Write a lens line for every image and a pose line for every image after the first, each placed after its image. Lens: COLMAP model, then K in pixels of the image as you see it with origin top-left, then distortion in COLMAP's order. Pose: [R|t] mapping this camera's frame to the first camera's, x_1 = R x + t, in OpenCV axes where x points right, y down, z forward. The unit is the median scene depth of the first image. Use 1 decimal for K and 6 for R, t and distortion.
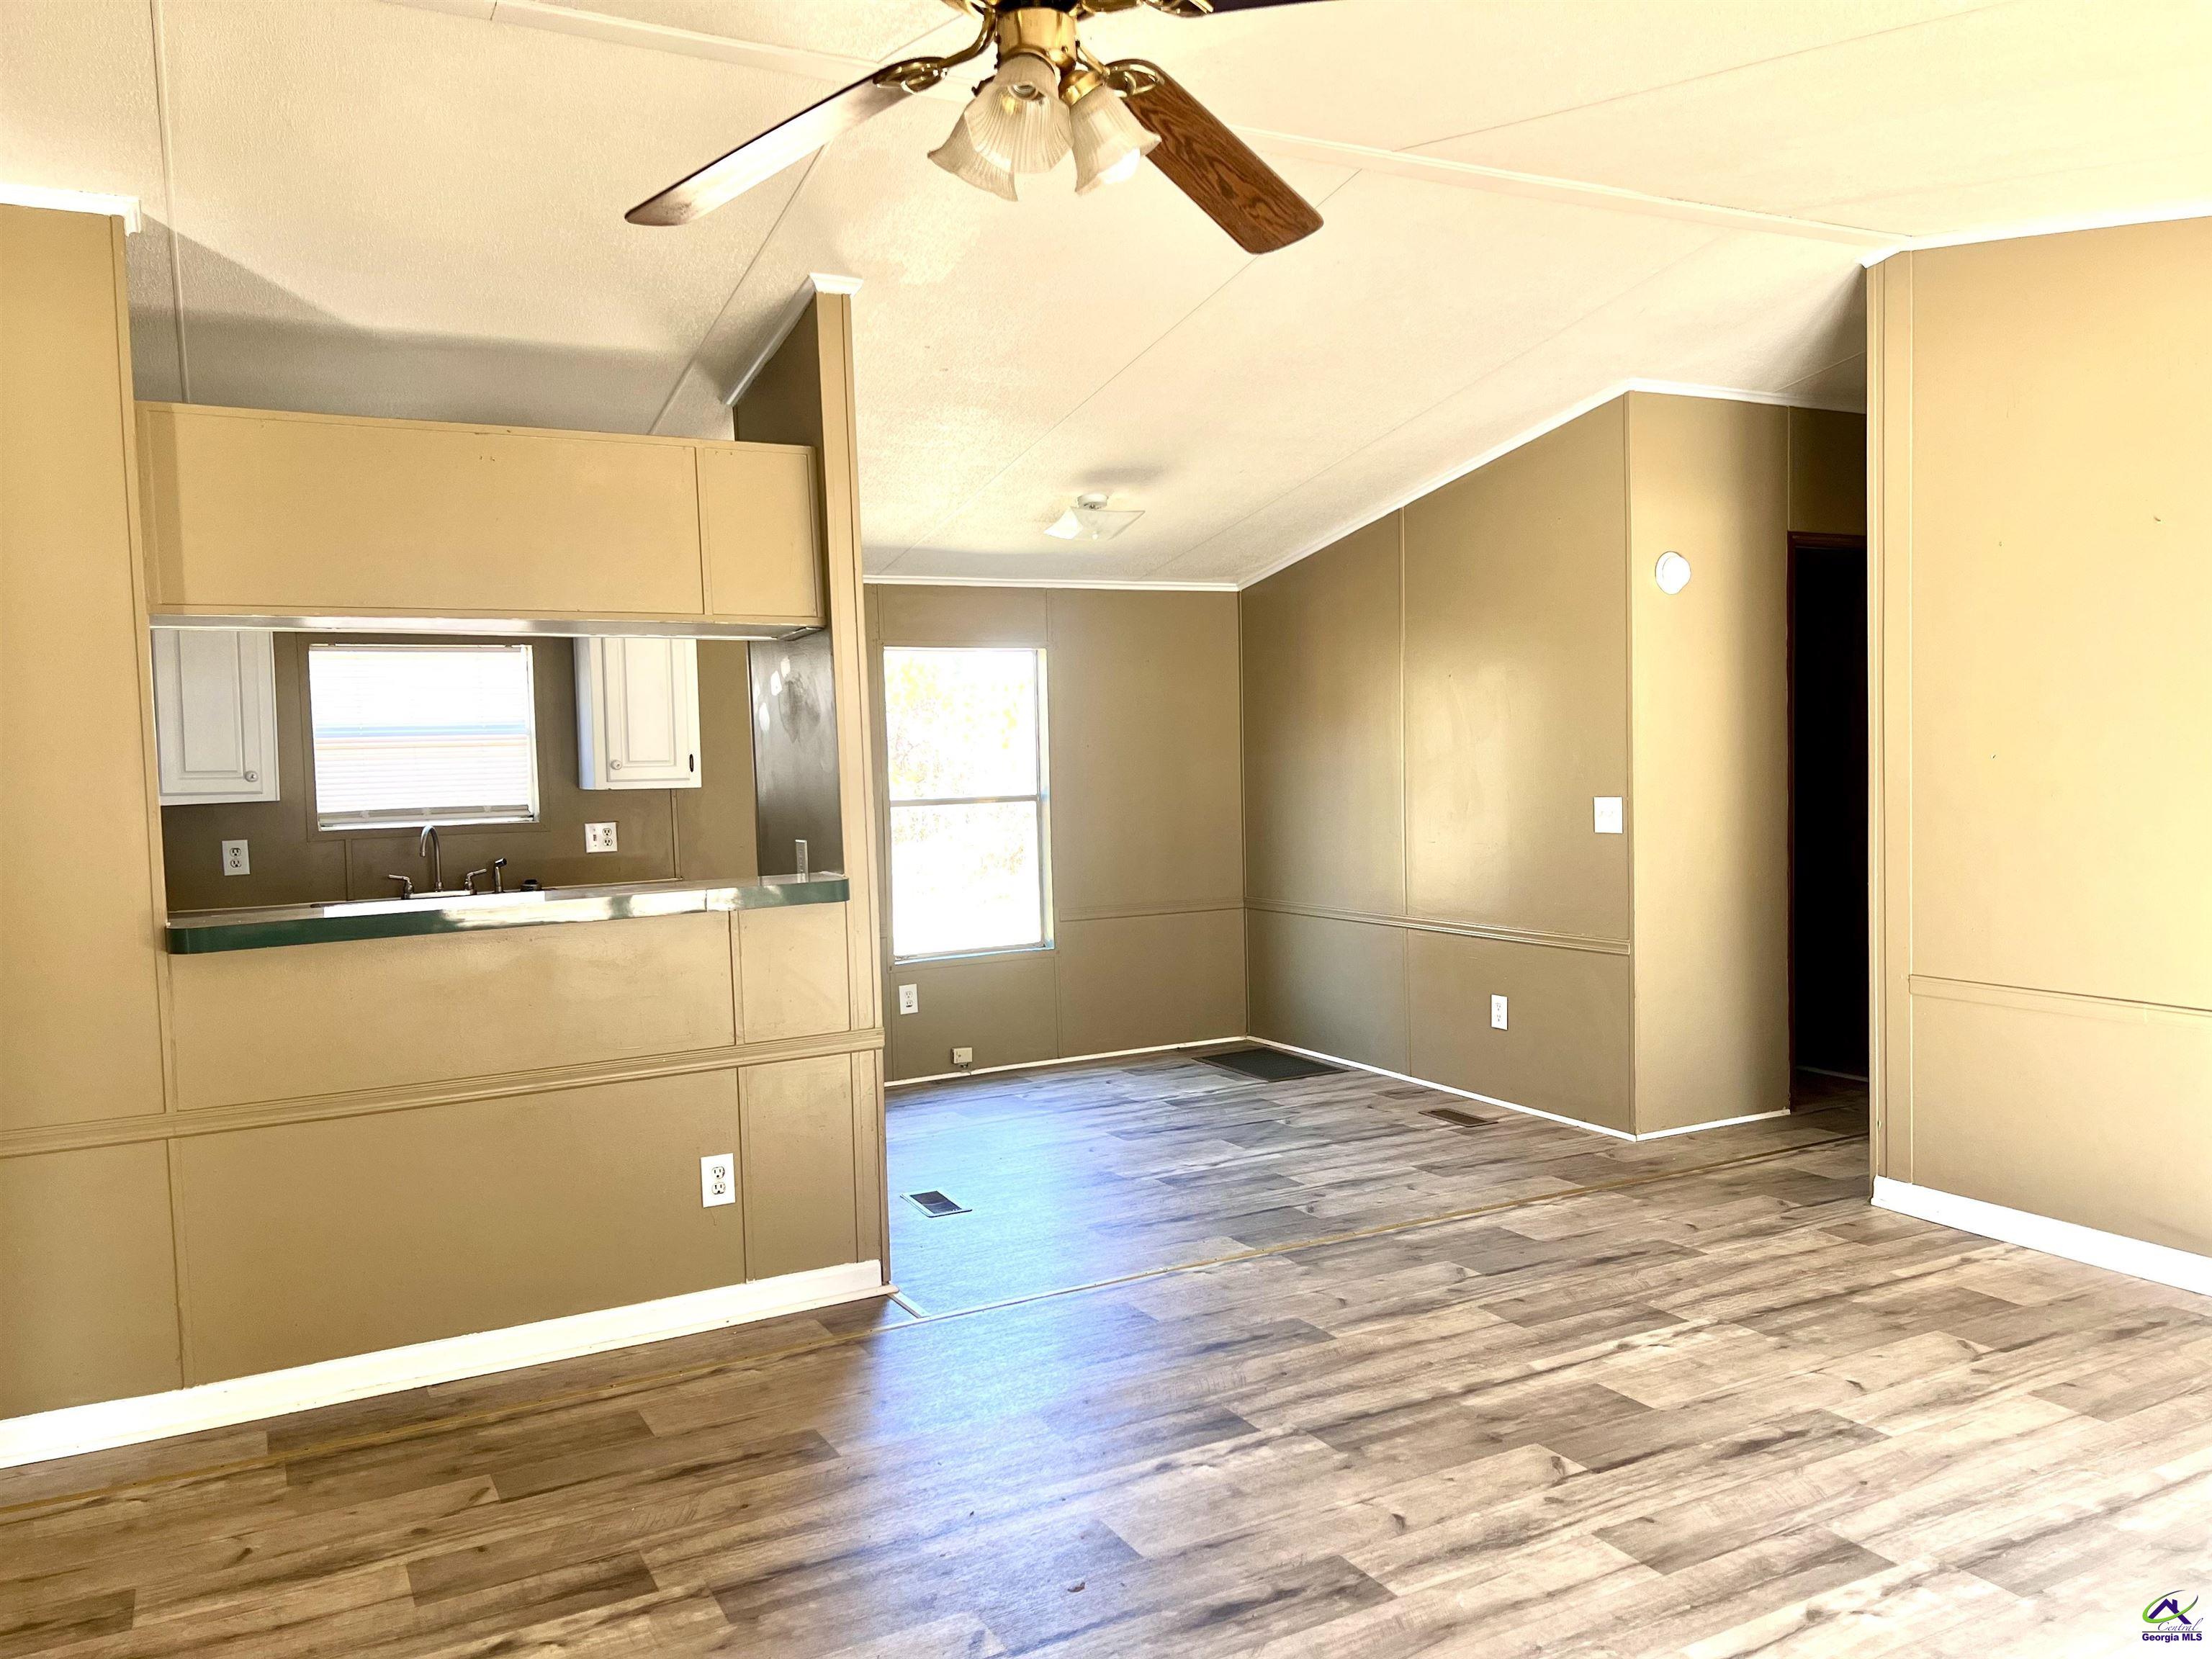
lens RADIAL K [[1666.5, 0, 1119.8], [0, 1666.5, 848.8], [0, 0, 1]] dist [0.053093, -0.051218]
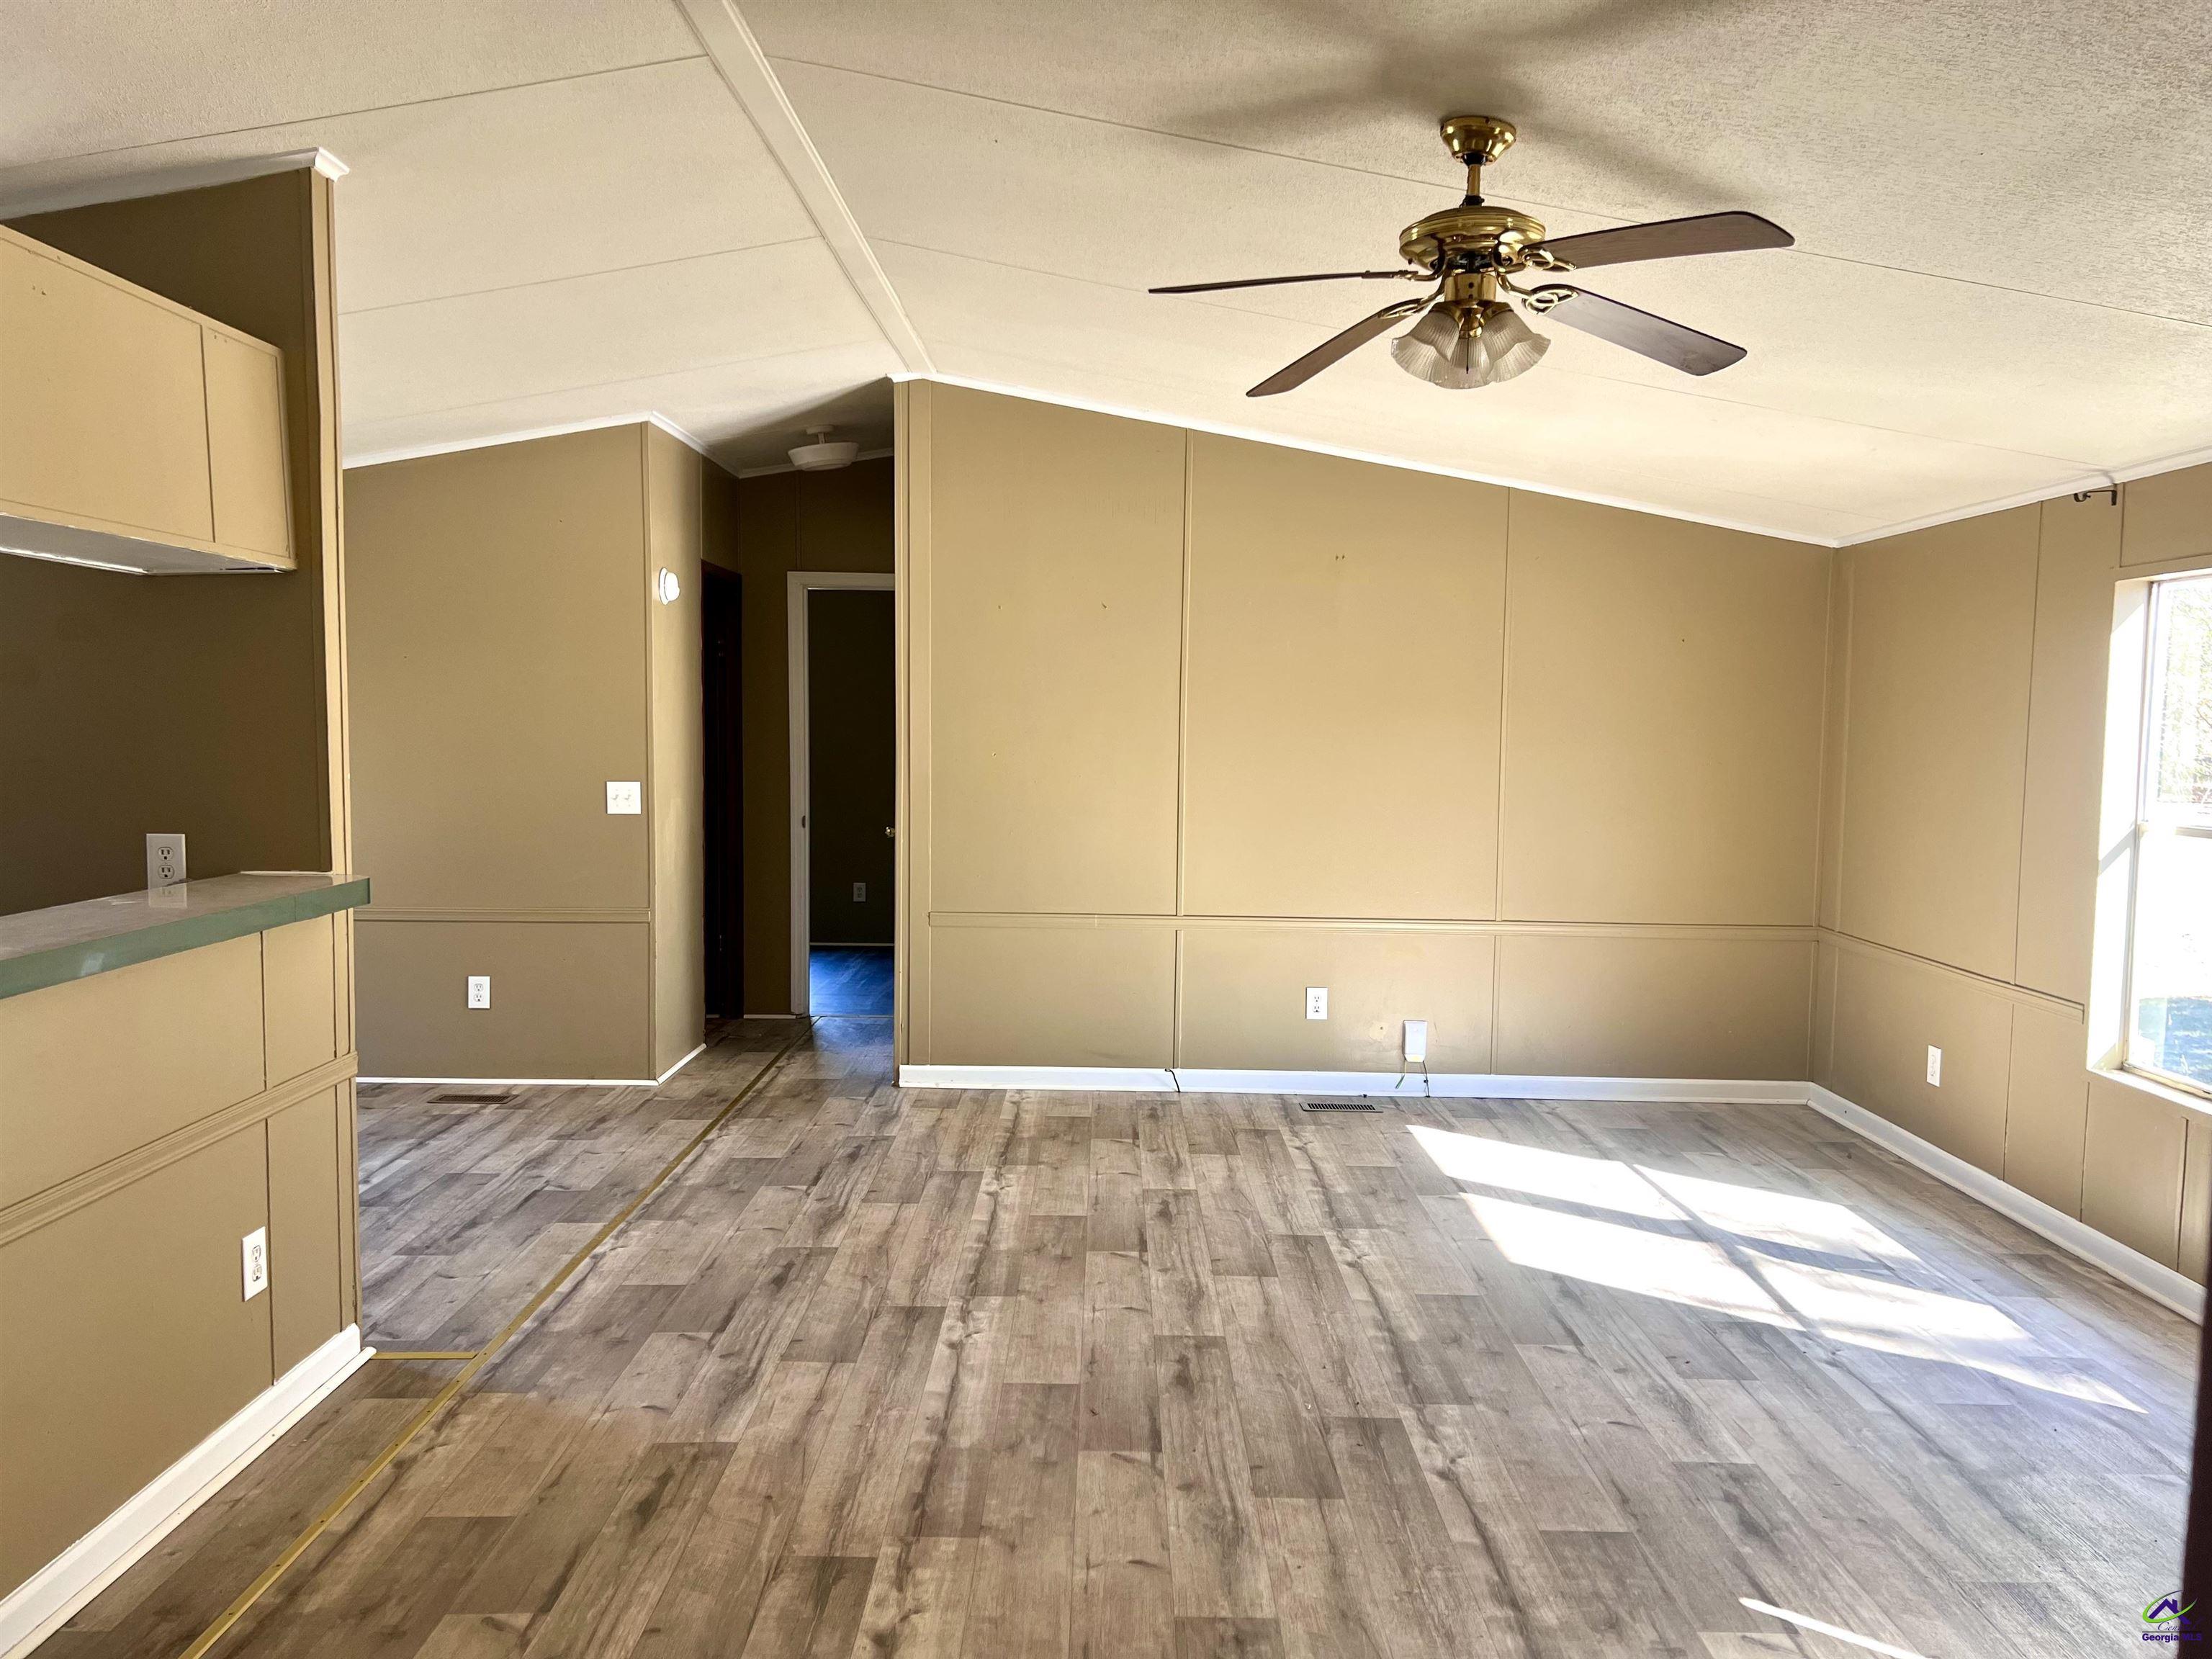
lens RADIAL K [[1666.5, 0, 1107.7], [0, 1666.5, 832.2], [0, 0, 1]] dist [0.053093, -0.051218]
pose [[0.476923, -0.026660, 0.878541, -0.861764], [0.029374, 0.999465, 0.014384, -0.005980], [-0.878454, 0.018946, 0.477450, 0.304727]]
